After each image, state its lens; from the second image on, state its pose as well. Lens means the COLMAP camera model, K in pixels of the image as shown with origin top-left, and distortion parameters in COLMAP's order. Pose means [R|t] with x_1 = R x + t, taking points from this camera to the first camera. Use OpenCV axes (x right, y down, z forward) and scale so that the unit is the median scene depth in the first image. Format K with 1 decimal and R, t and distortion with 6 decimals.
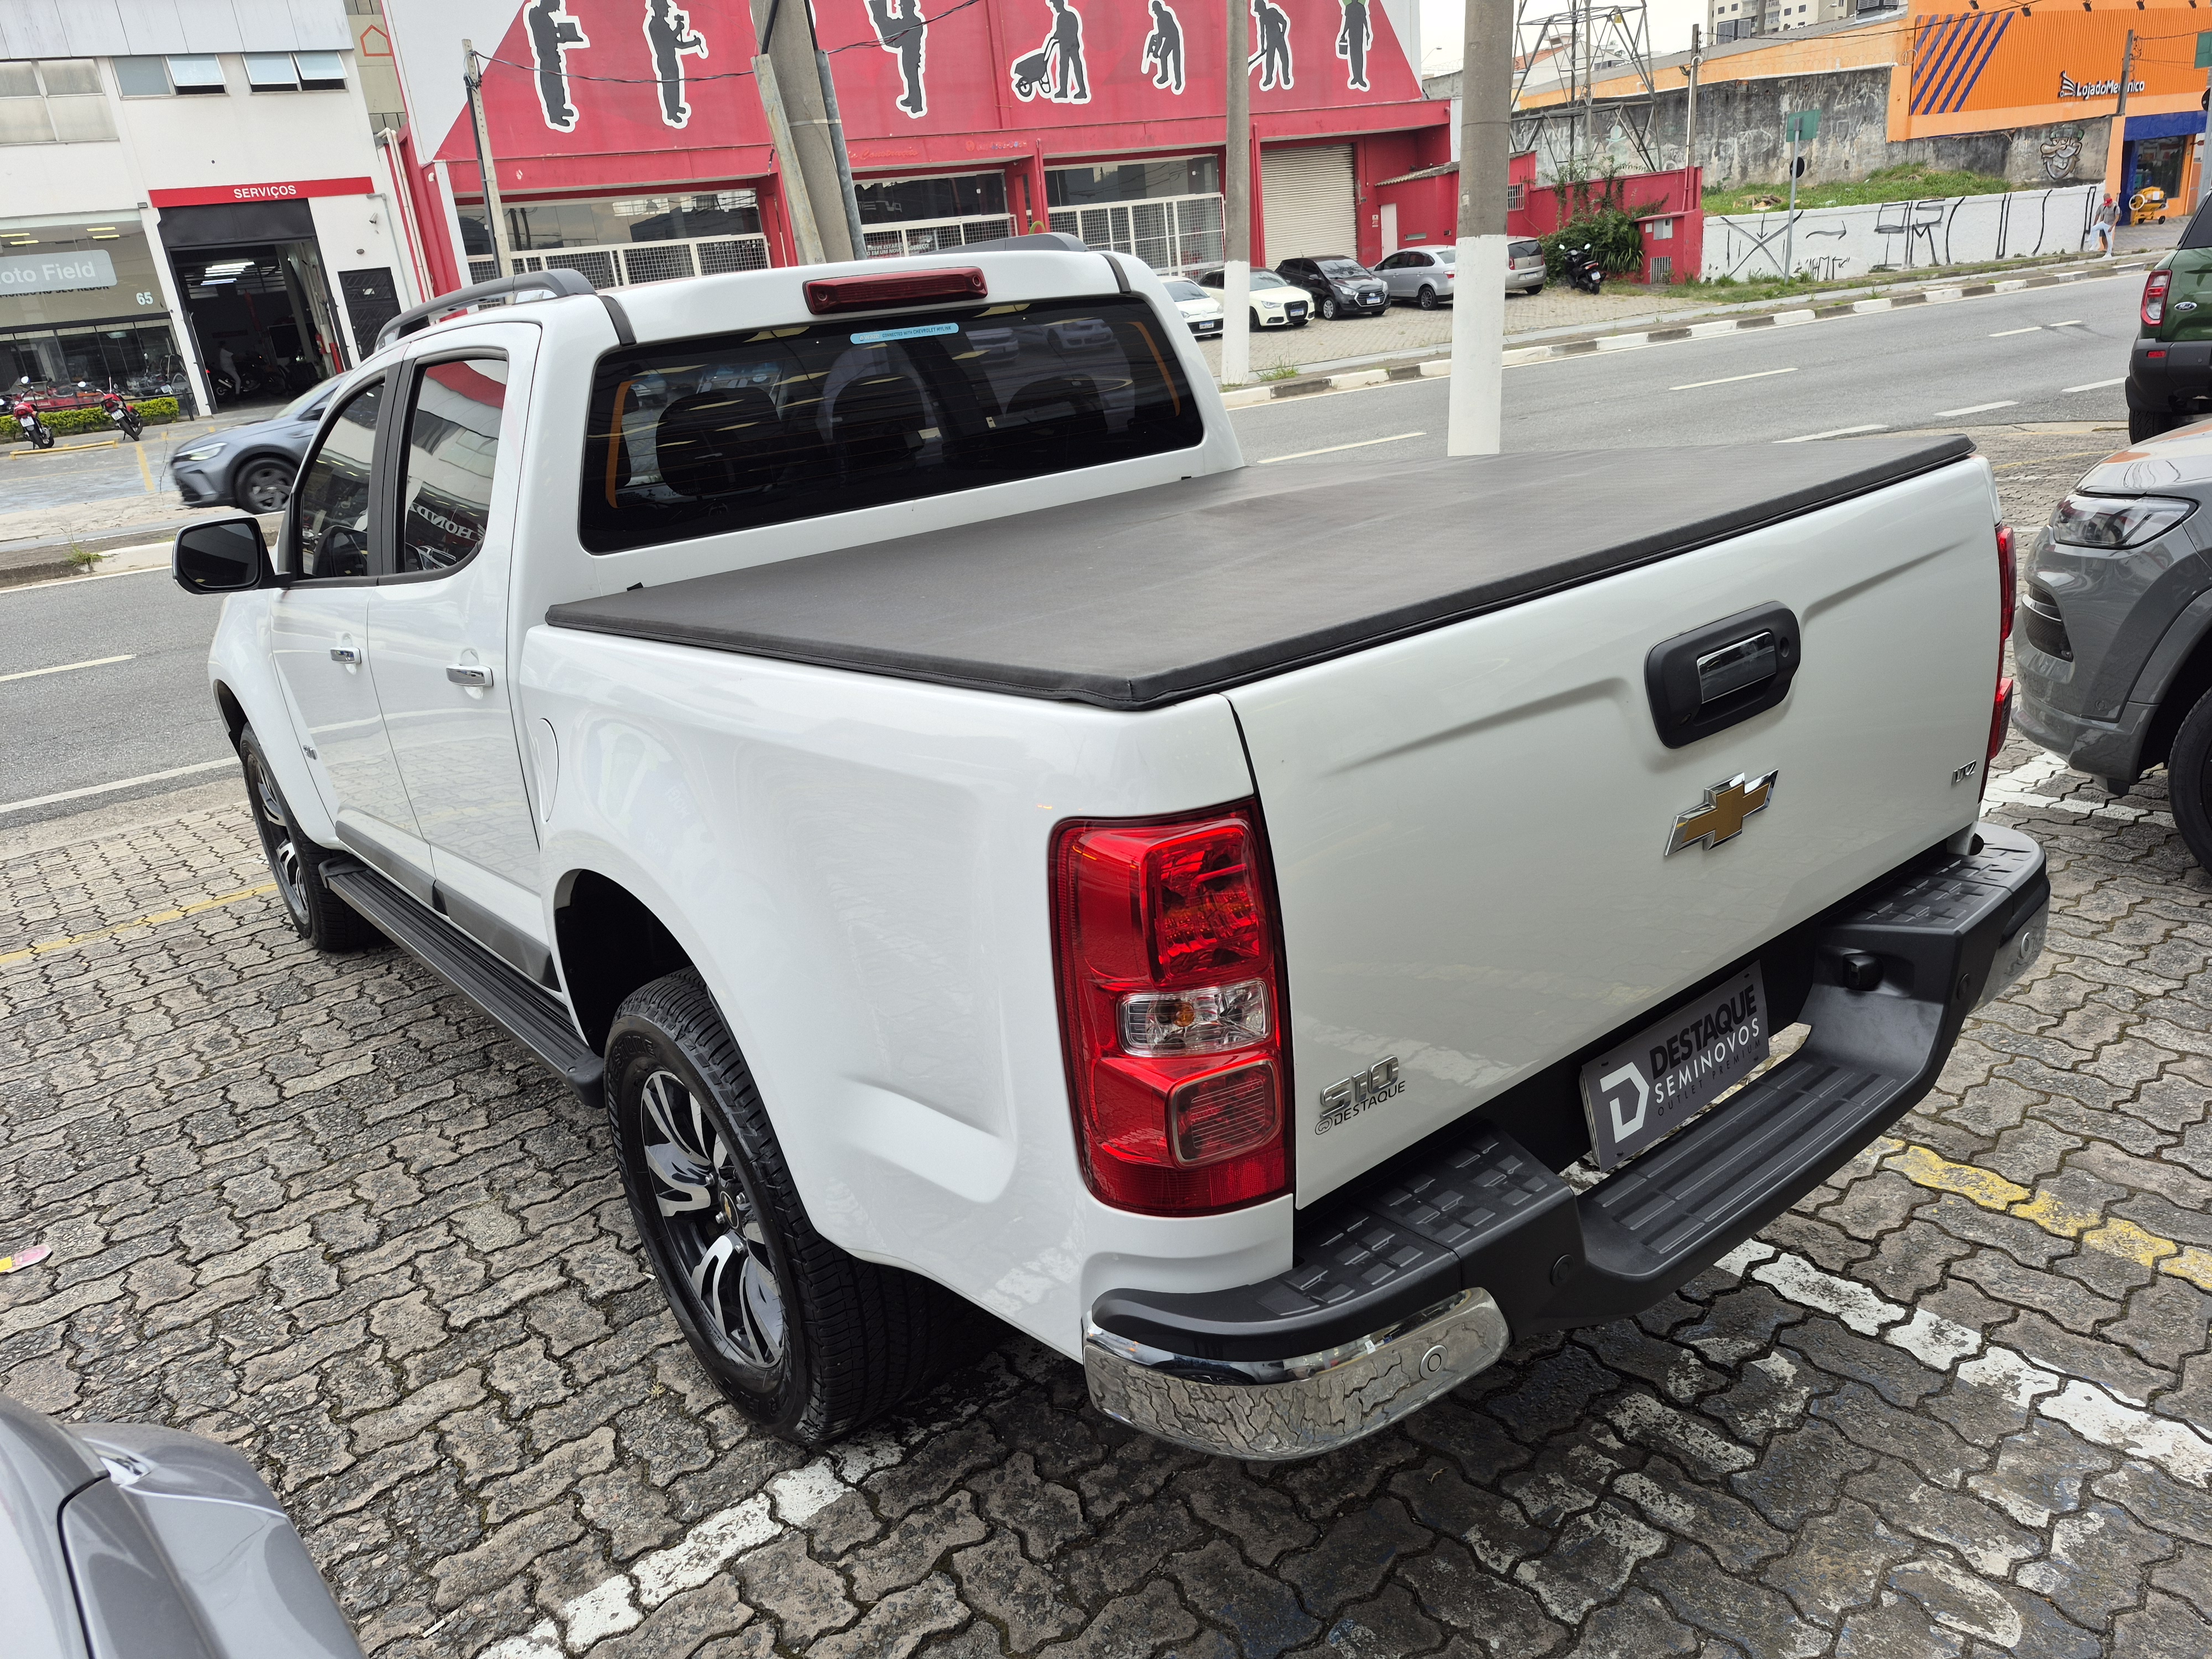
lens RADIAL K [[1560.7, 0, 1100.2], [0, 1560.7, 775.3], [0, 0, 1]] dist [0.033441, -0.027355]
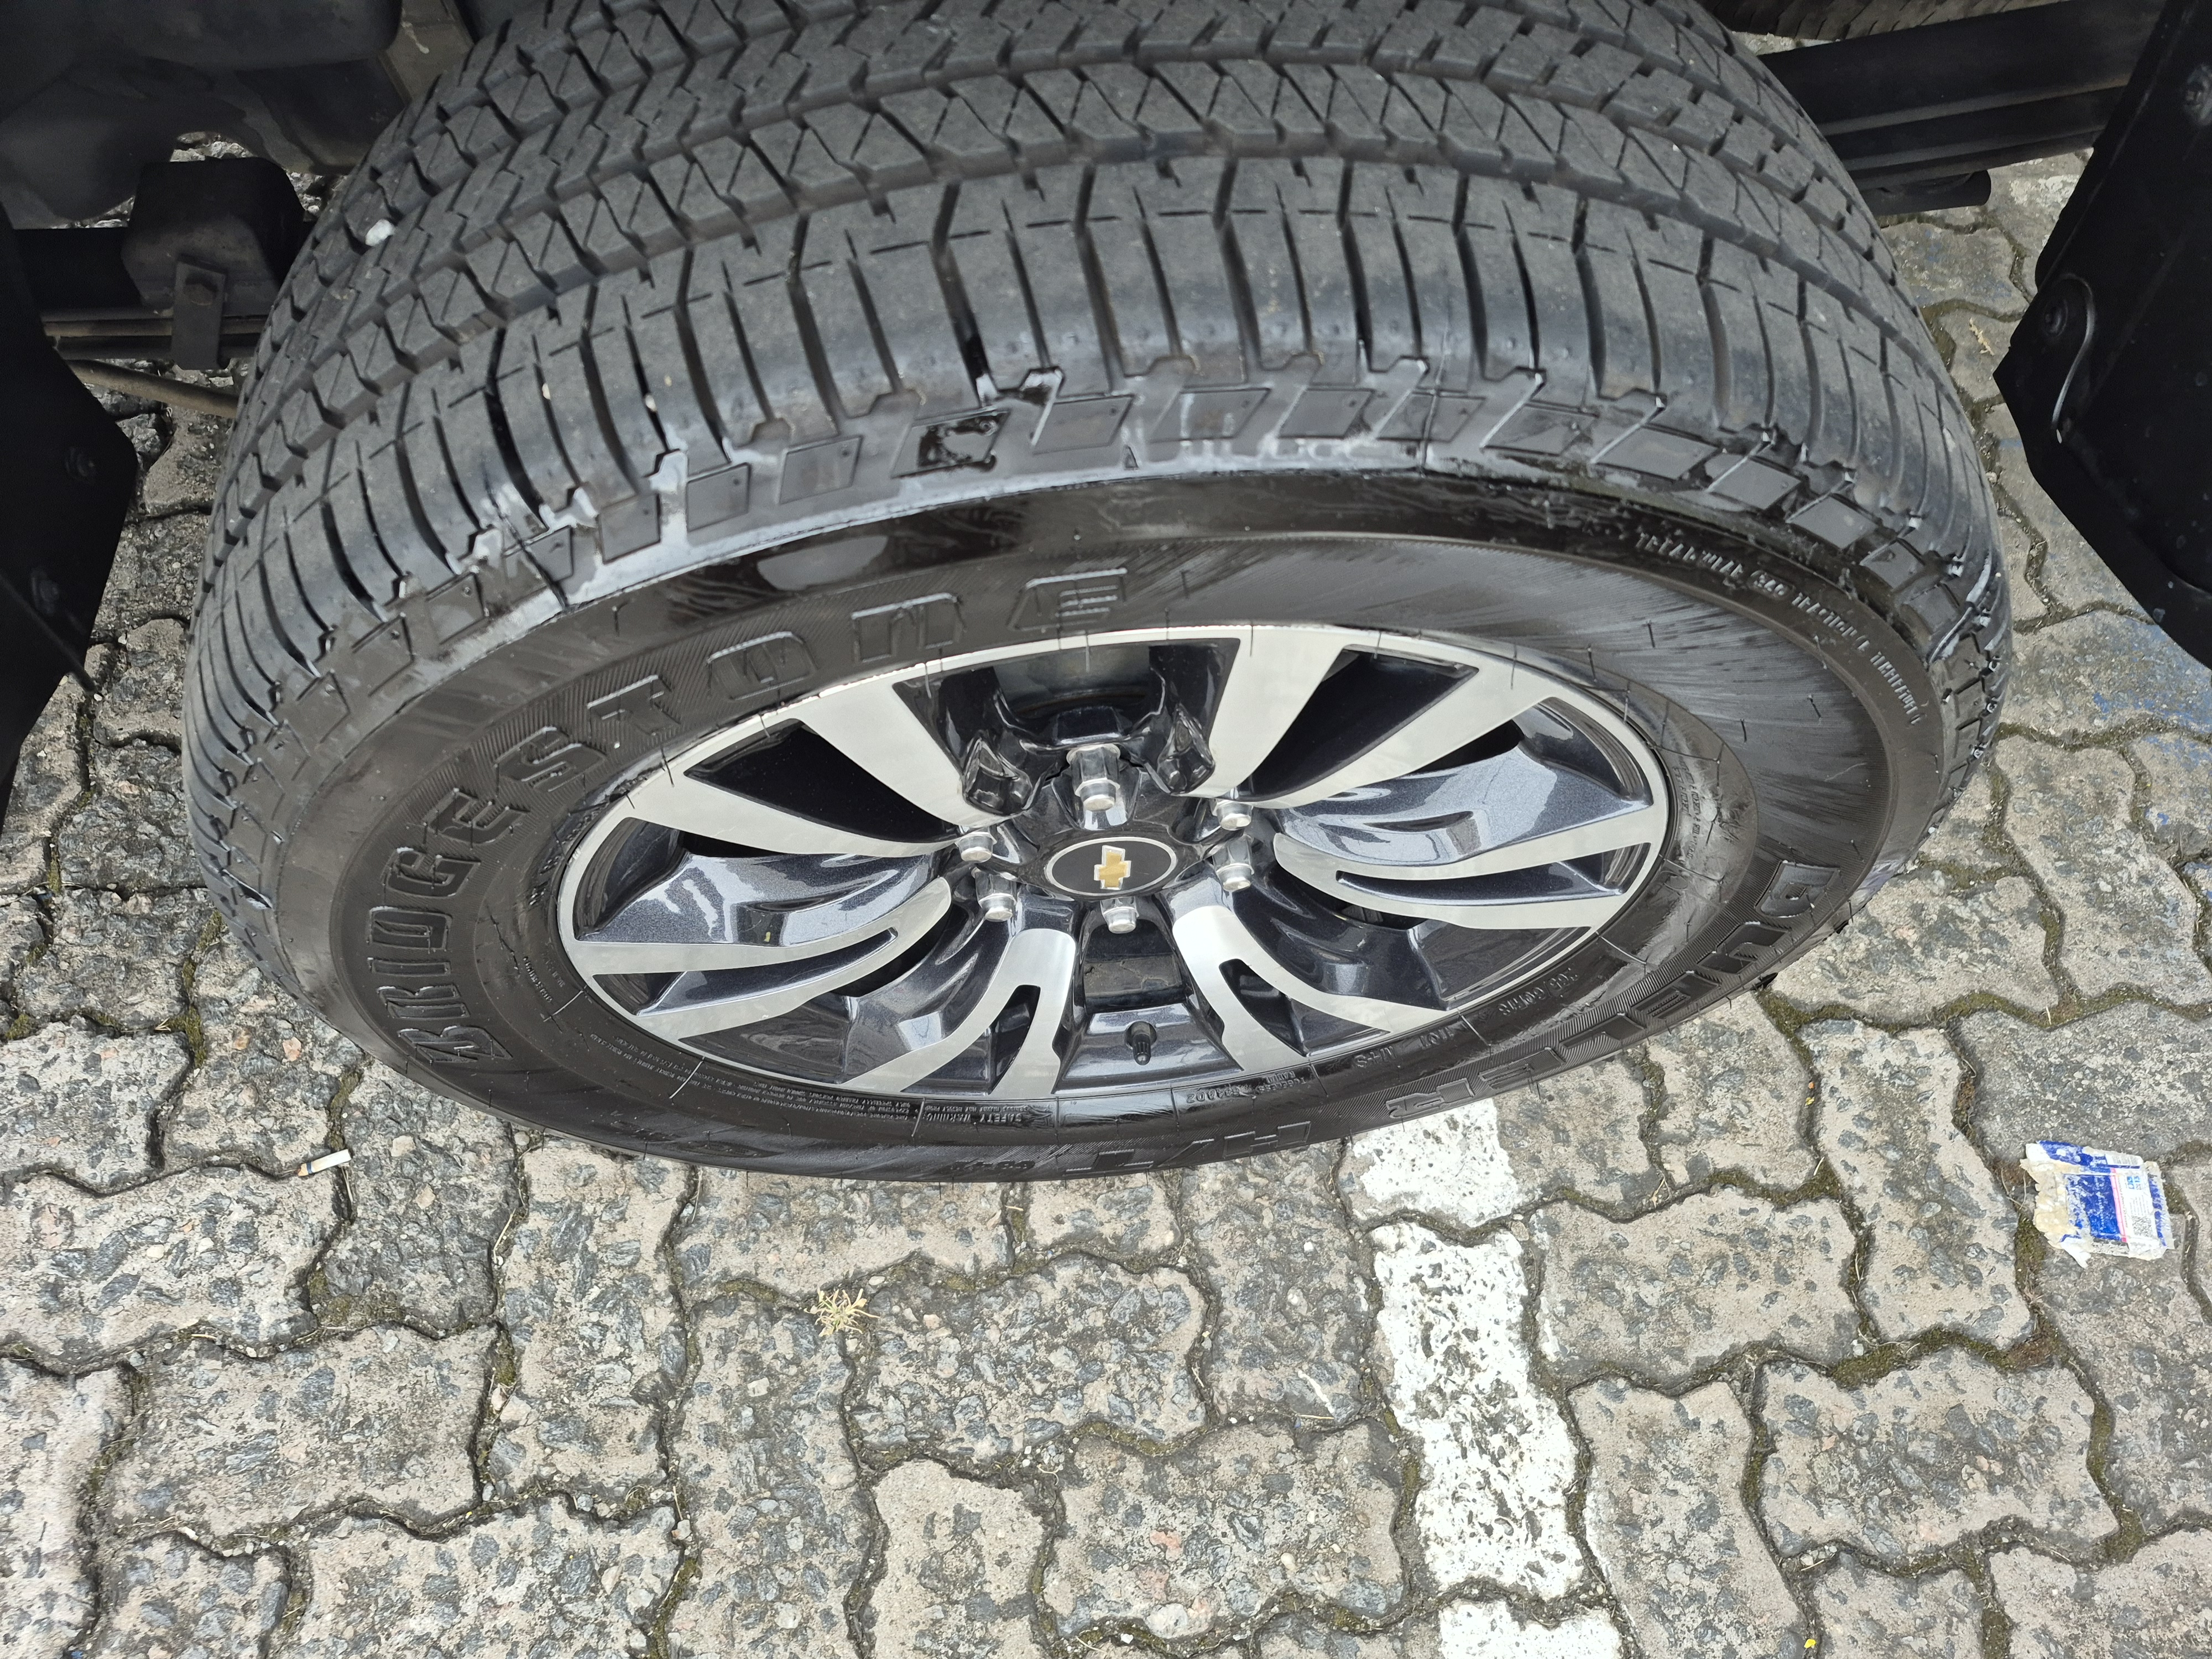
lens RADIAL K [[1551.6, 0, 1105.5], [0, 1551.6, 794.1], [0, 0, 1]] dist [0.073678, -0.079988]
pose [[0.536914, -0.682533, 0.495855, -0.377845], [0.160327, 0.659598, 0.734320, 0.045729], [-0.828262, -0.314768, 0.463576, 0.875583]]
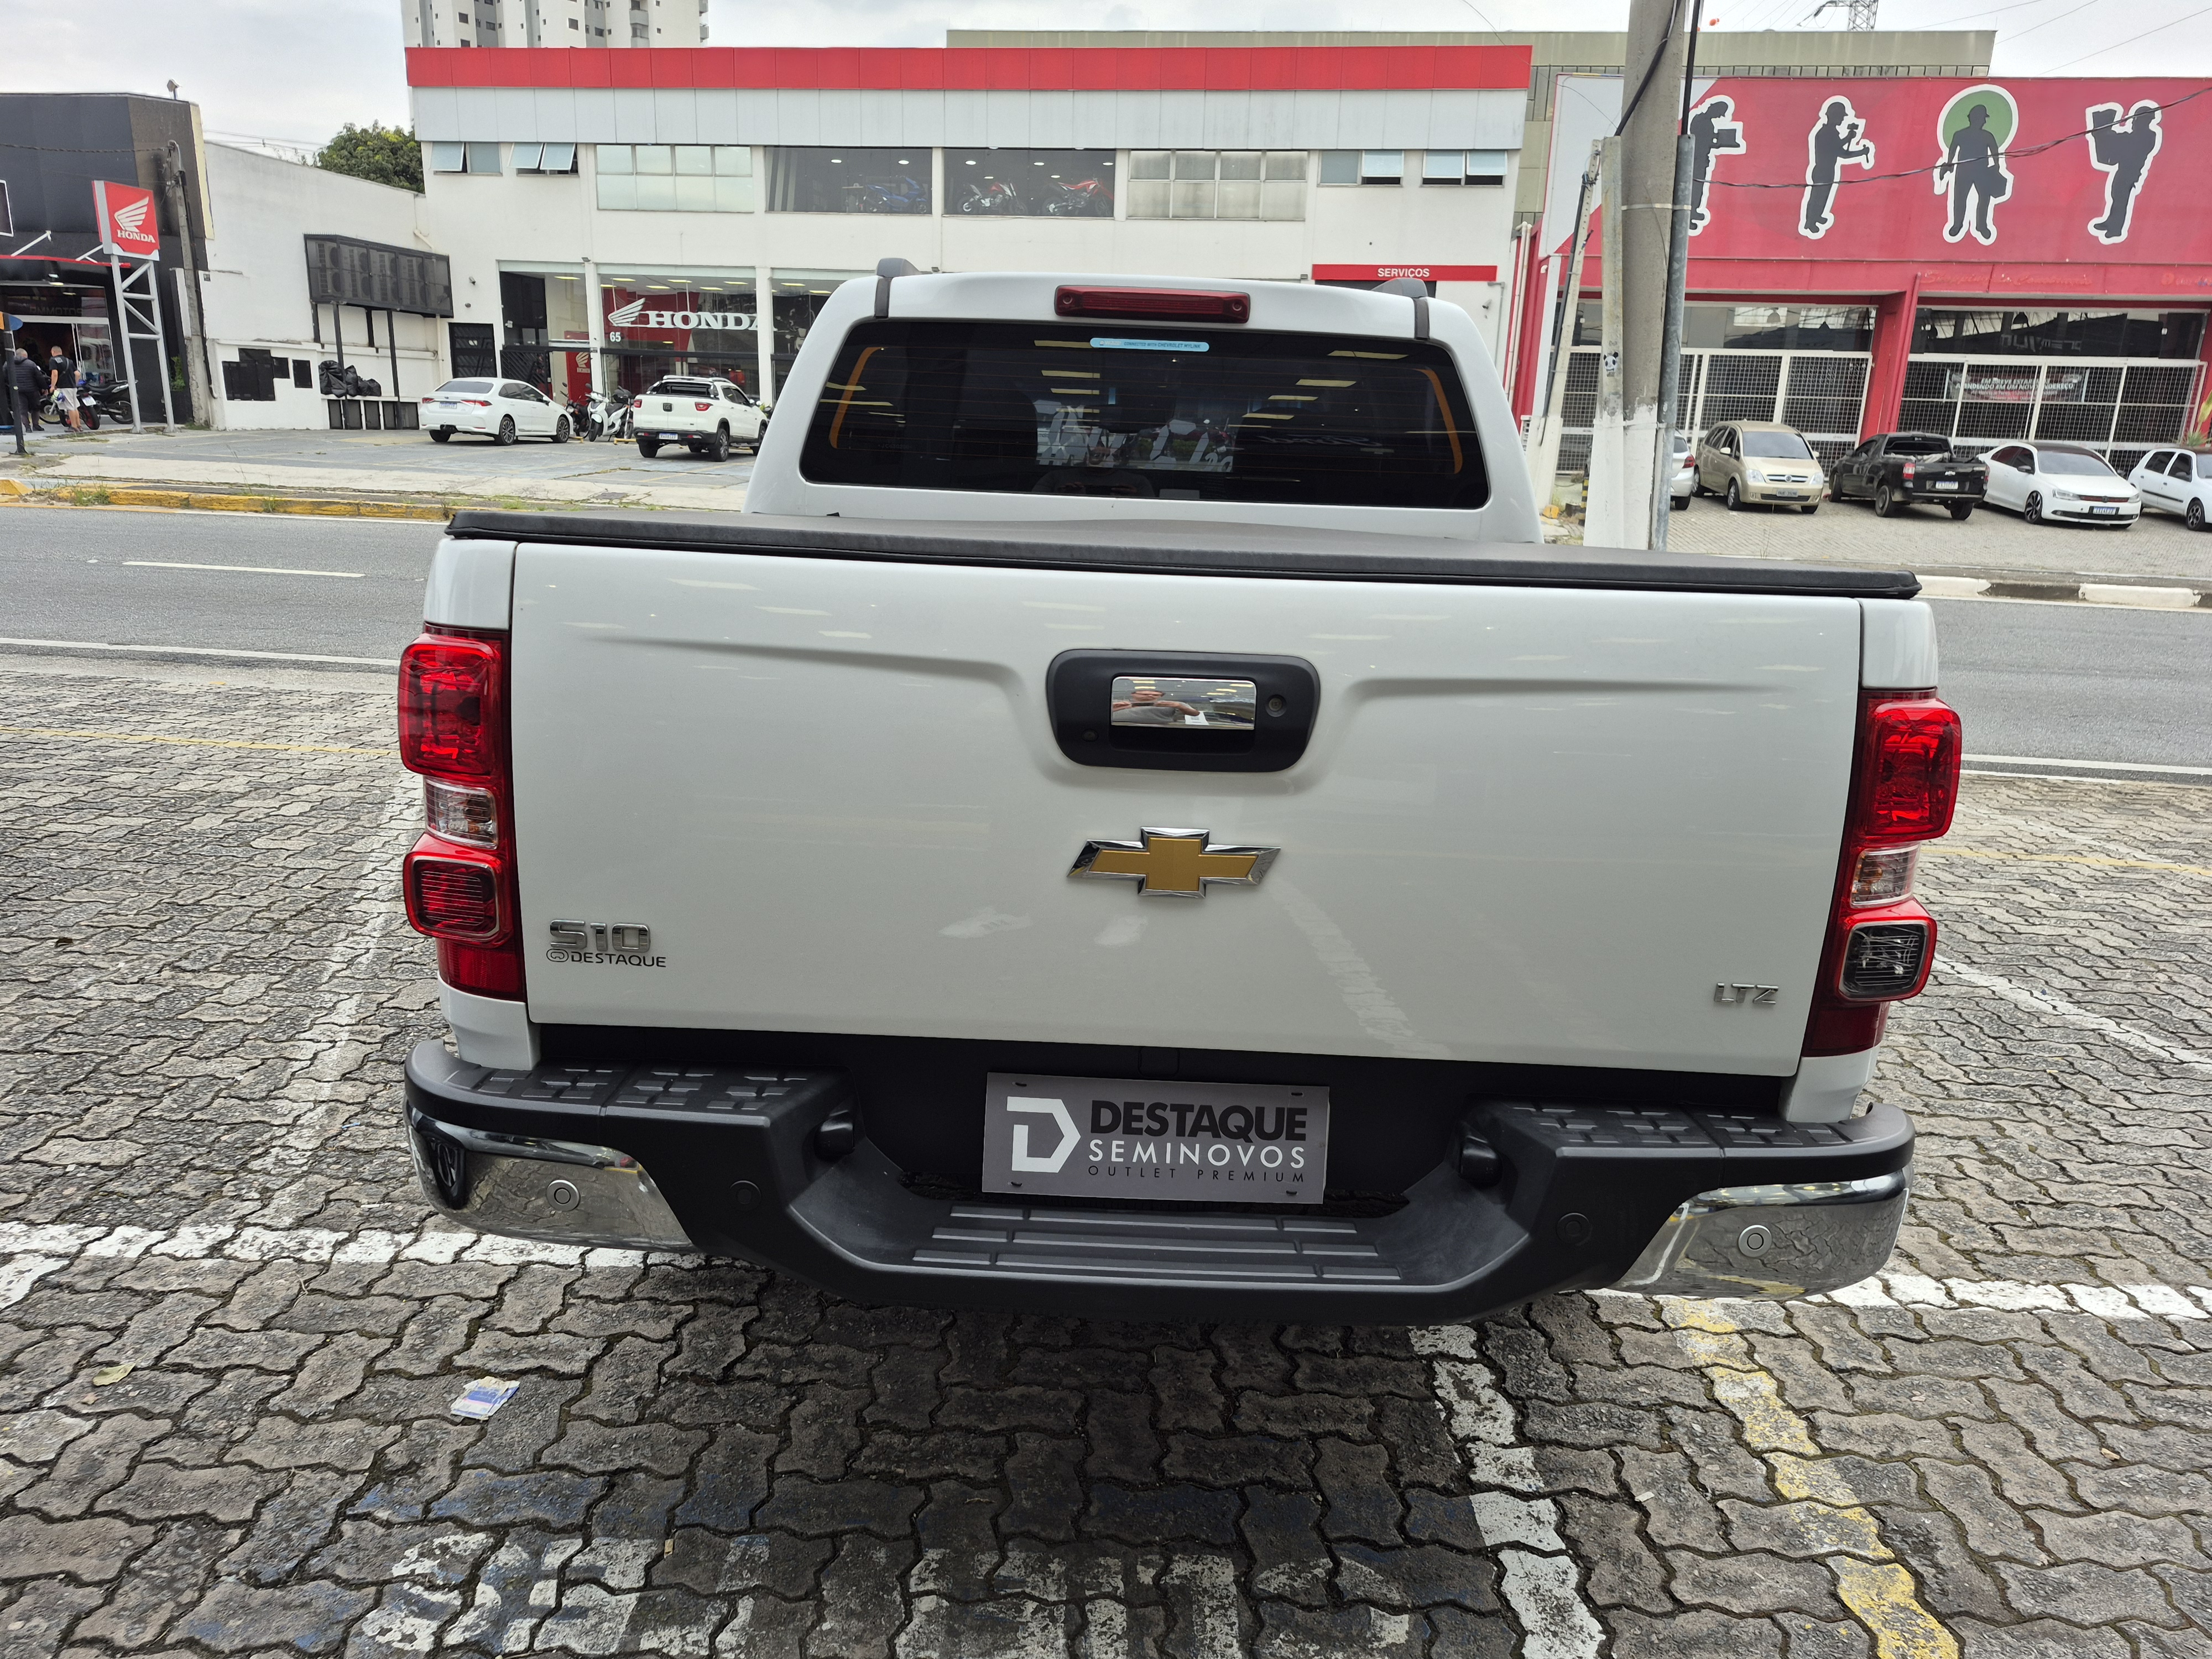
lens RADIAL K [[1577.8, 0, 1099.3], [0, 1577.8, 789.3], [0, 0, 1]] dist [0.057281, -0.053377]
pose [[0.775413, 0.264503, -0.573387, 0.667114], [-0.296570, 0.954210, 0.039113, -0.029818], [0.557477, 0.139721, 0.818350, 0.166886]]
